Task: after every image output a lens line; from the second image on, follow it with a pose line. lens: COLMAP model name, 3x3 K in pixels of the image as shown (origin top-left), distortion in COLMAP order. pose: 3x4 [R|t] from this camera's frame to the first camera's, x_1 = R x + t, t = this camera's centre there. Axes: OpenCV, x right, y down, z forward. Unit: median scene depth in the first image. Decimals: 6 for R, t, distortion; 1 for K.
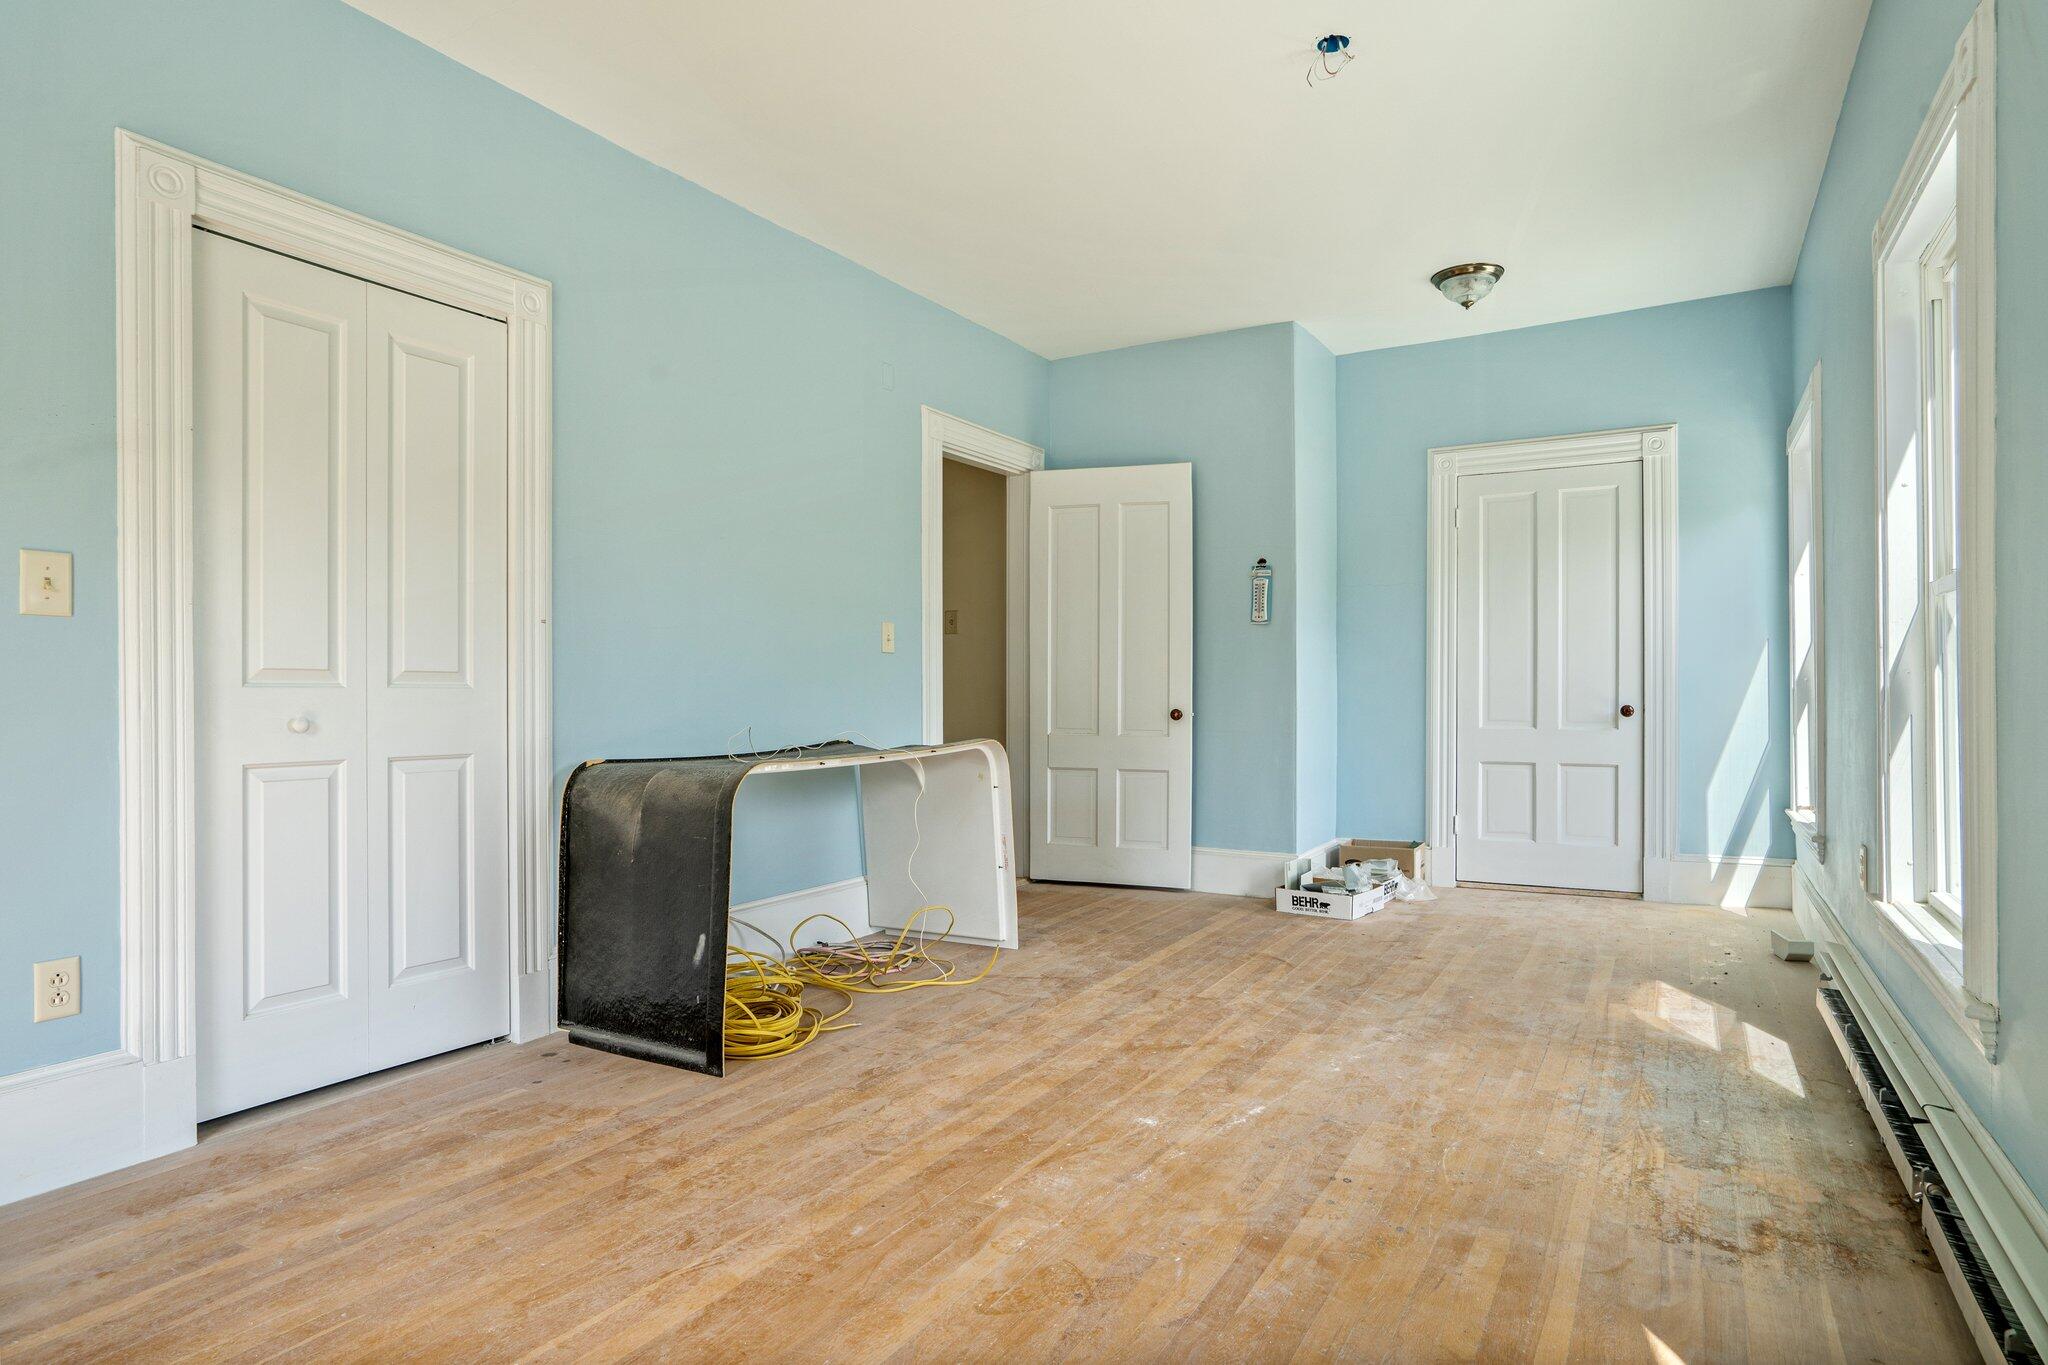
lens RADIAL K [[1156.7, 0, 1024.0], [0, 1156.7, 682.5], [0, 0, 1]] dist [0.000042, -0.000010]
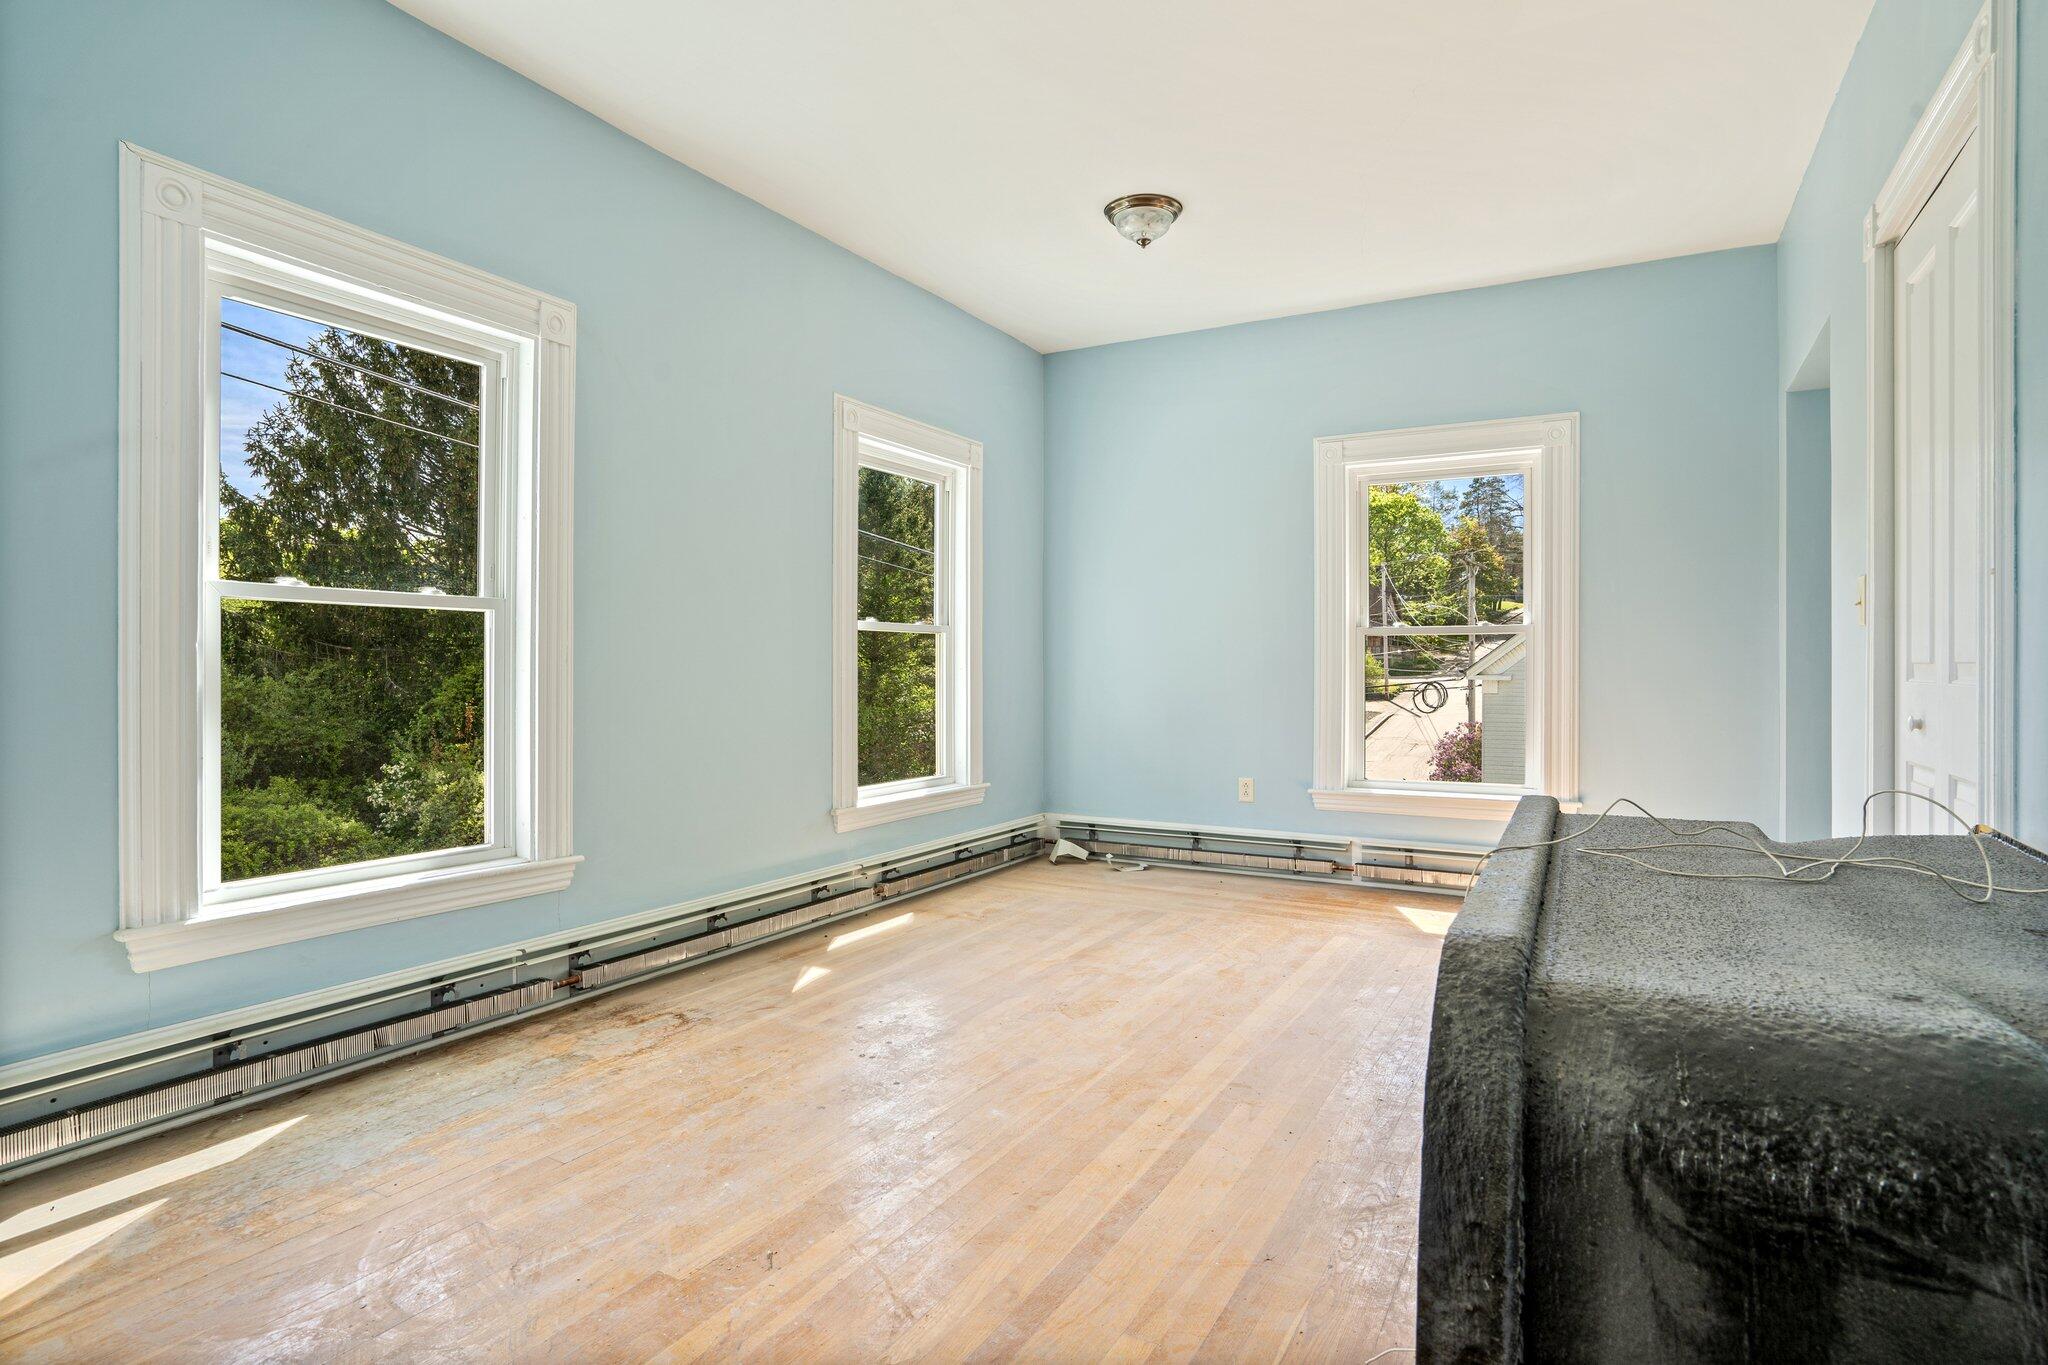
lens RADIAL K [[1076.5, 0, 1024.0], [0, 1076.5, 682.5], [0, 0, 1]] dist [0.000010, -0.000007]
pose [[-0.999933, 0.000593, -0.011536, 0.101897], [0.000605, 0.999999, -0.001089, 0.003693], [0.011535, -0.001096, -0.999933, 2.115416]]
